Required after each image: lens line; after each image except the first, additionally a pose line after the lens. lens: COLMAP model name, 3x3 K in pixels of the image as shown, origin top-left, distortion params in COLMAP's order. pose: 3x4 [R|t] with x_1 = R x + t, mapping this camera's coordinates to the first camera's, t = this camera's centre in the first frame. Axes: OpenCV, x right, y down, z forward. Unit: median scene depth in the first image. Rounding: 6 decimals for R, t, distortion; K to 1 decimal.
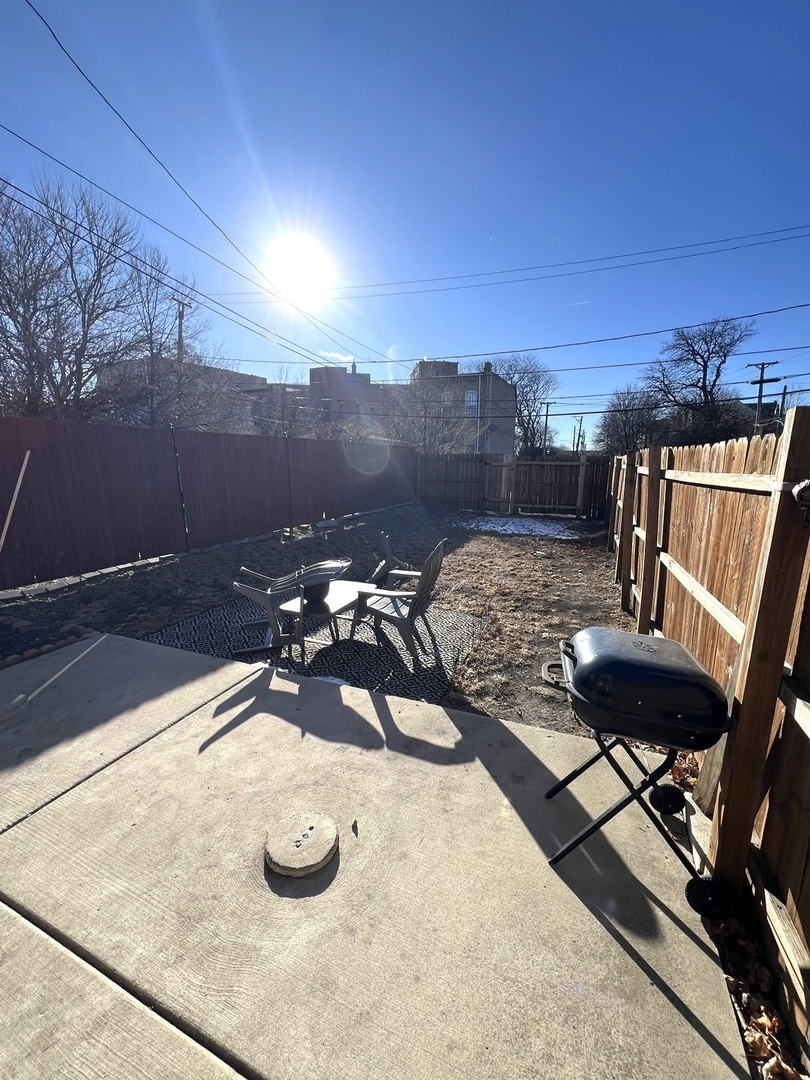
lens RADIAL K [[429.6, 0, 400.3], [0, 429.6, 536.0], [0, 0, 1]] dist [-0.003499, -0.000296]
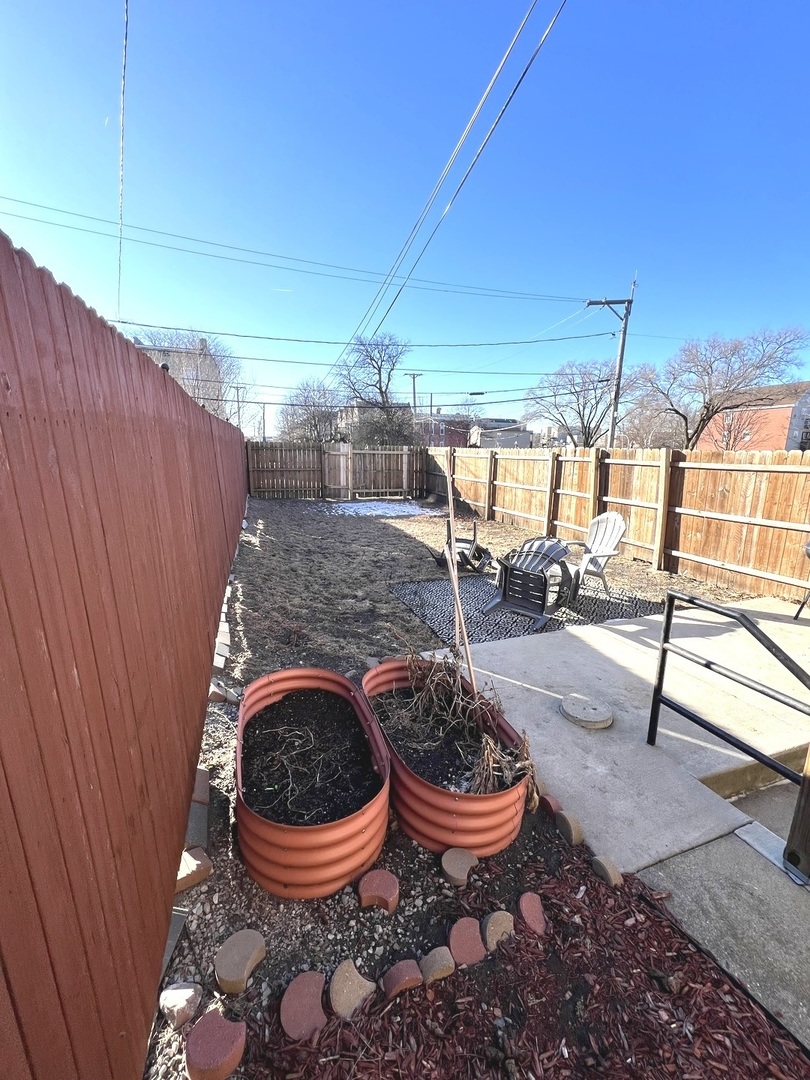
lens RADIAL K [[429.6, 0, 405.5], [0, 429.6, 540.4], [0, 0, 1]] dist [-0.003499, -0.000296]
pose [[0.740589, -0.135121, 0.658233, -0.179126], [0.106918, 0.990790, 0.083092, -0.012072], [-0.663398, 0.008840, 0.748214, 0.049857]]
